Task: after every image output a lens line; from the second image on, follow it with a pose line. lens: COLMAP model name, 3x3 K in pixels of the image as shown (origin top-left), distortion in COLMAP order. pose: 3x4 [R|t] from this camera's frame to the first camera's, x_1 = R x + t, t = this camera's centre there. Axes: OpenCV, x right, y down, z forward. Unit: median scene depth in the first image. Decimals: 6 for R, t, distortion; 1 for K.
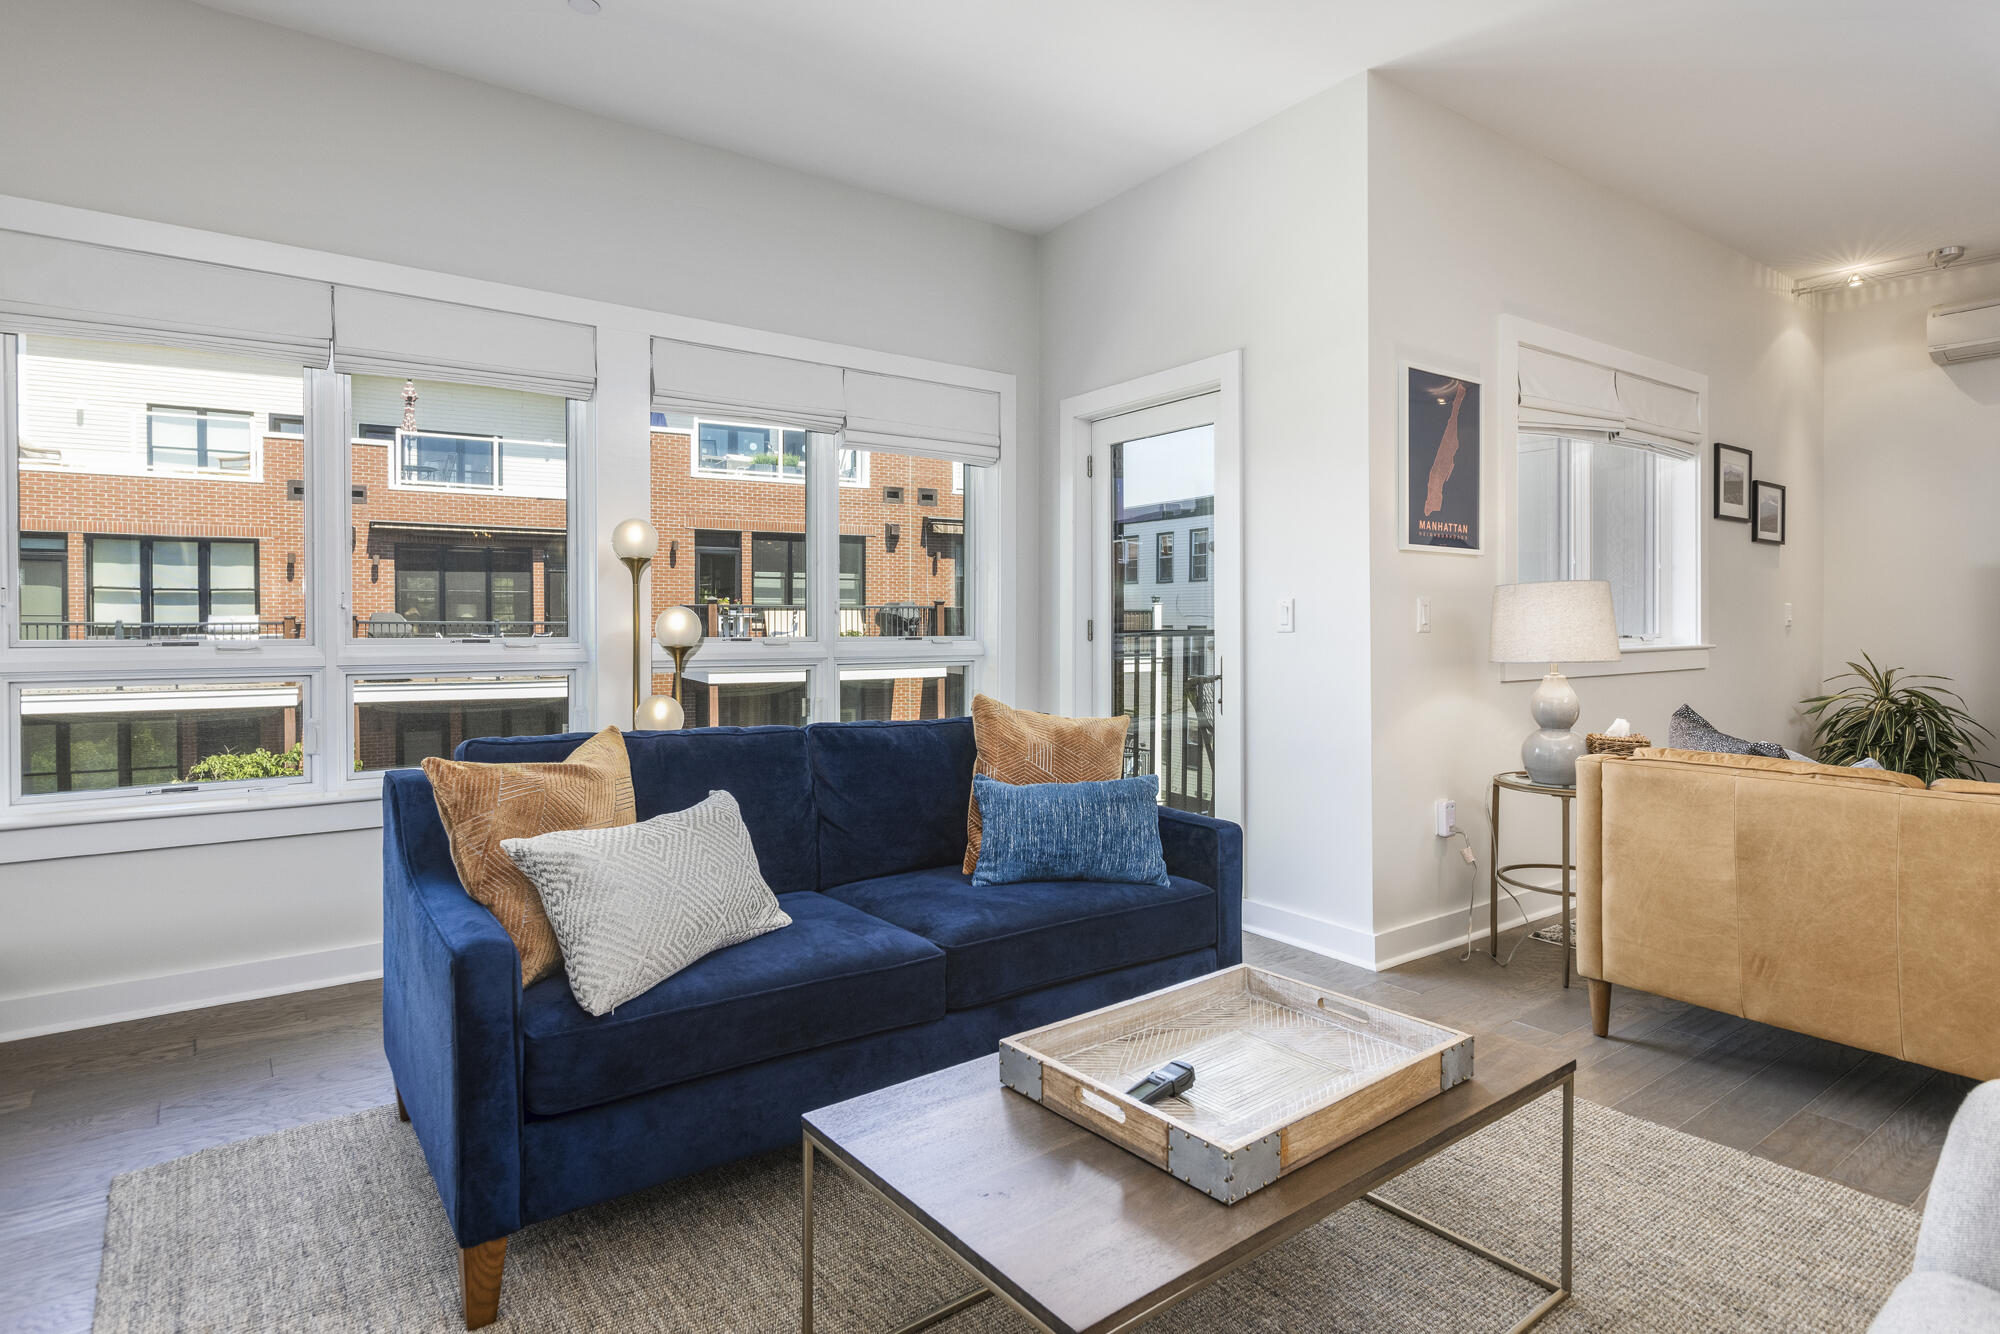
lens RADIAL K [[1077.2, 0, 995.6], [0, 1077.2, 608.3], [0, 0, 1]] dist [-0.006045, 0.004673]
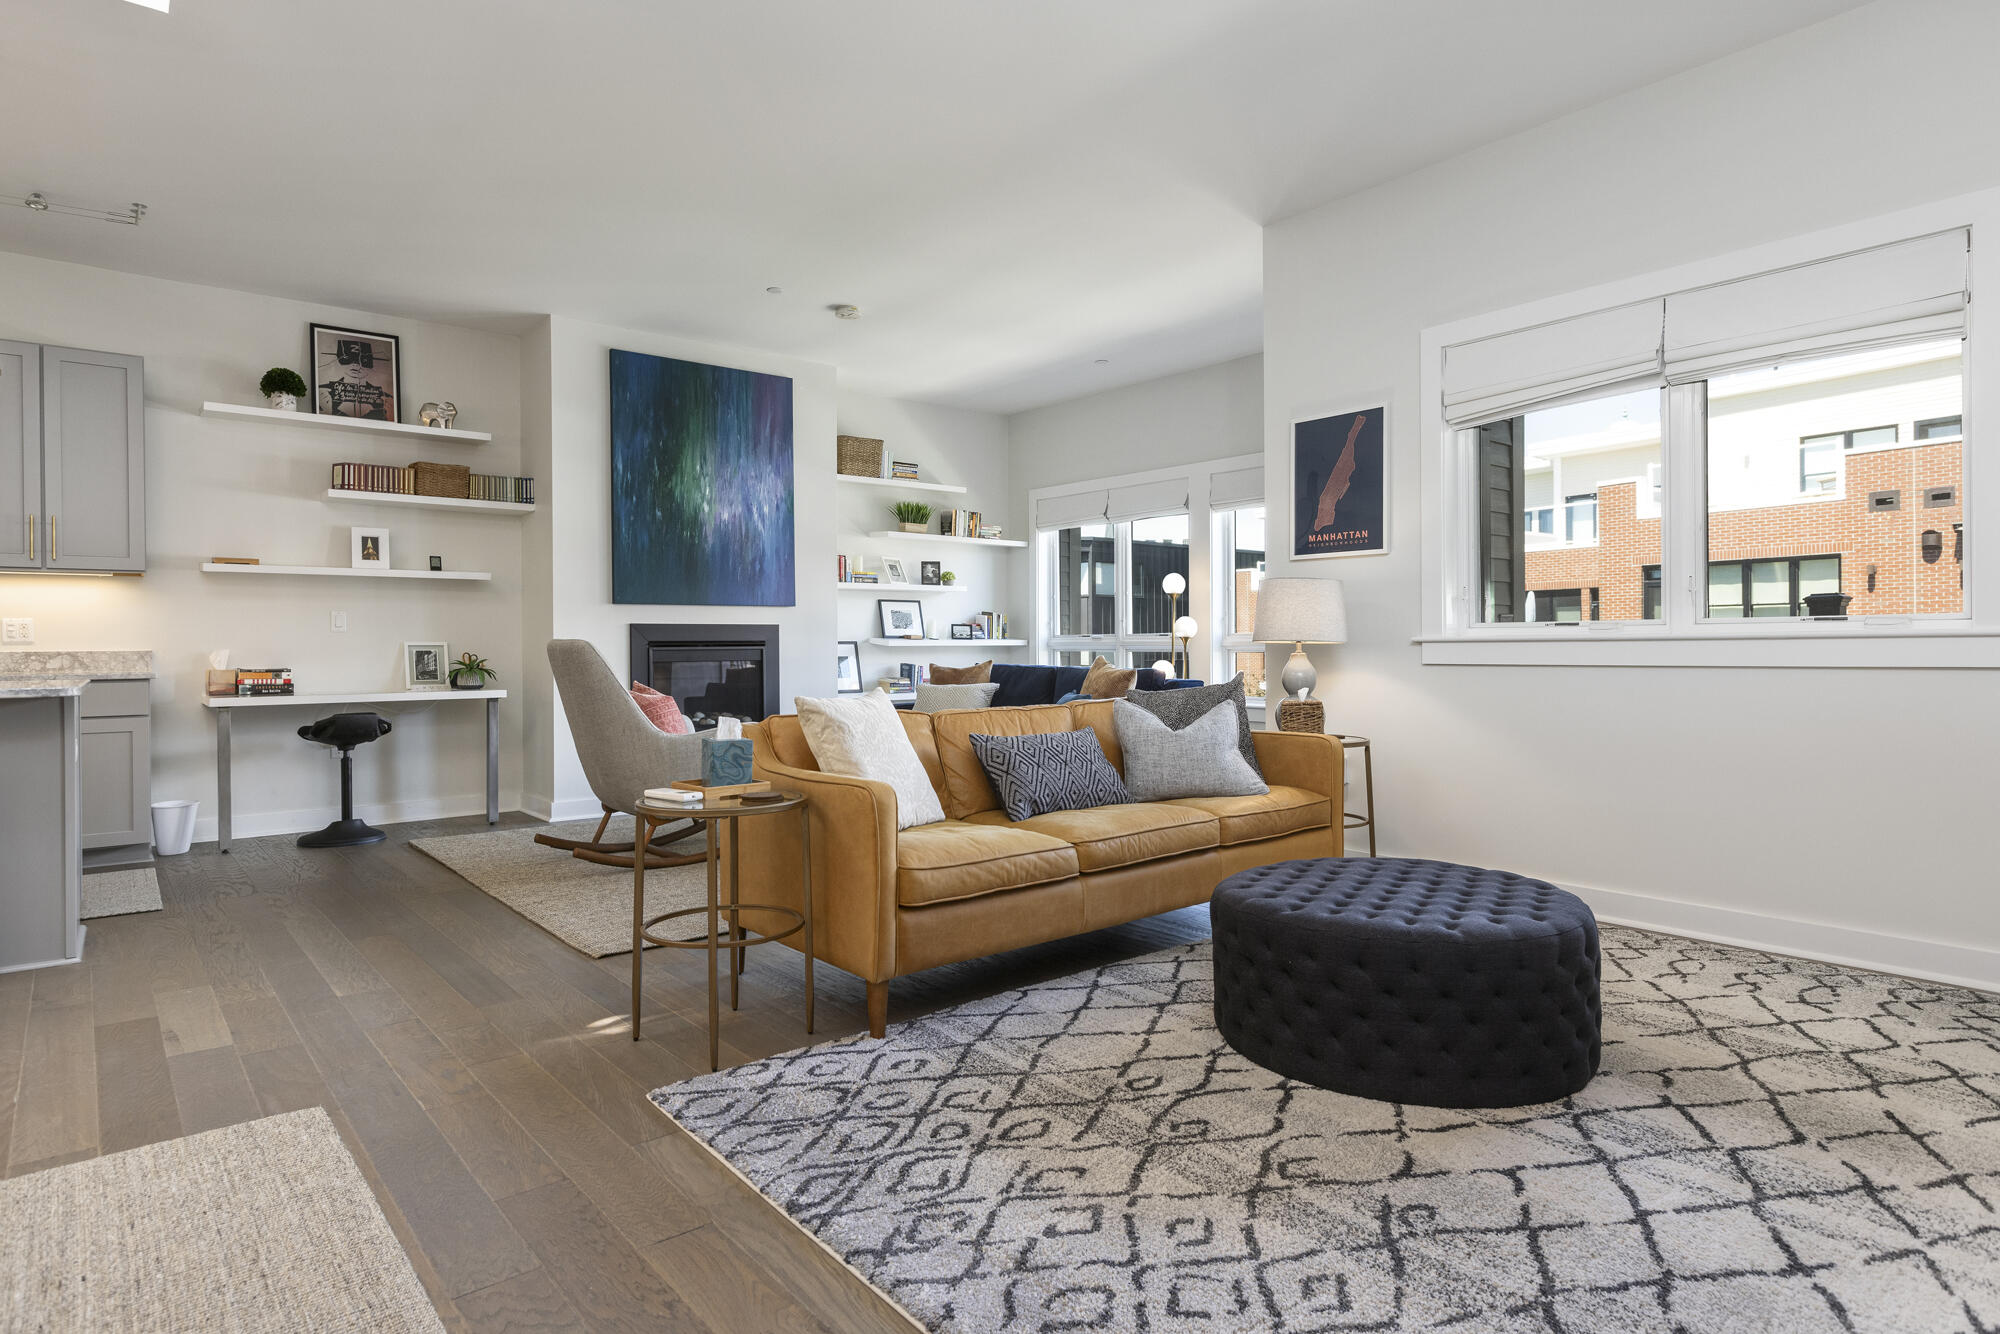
lens RADIAL K [[1077.2, 0, 984.7], [0, 1077.2, 651.6], [0, 0, 1]] dist [-0.006045, 0.004673]
pose [[0.056619, 0.005345, -0.998382, 0.318600], [0.019755, 0.999784, 0.006473, 0.008254], [0.998200, -0.020090, 0.056501, 0.099718]]
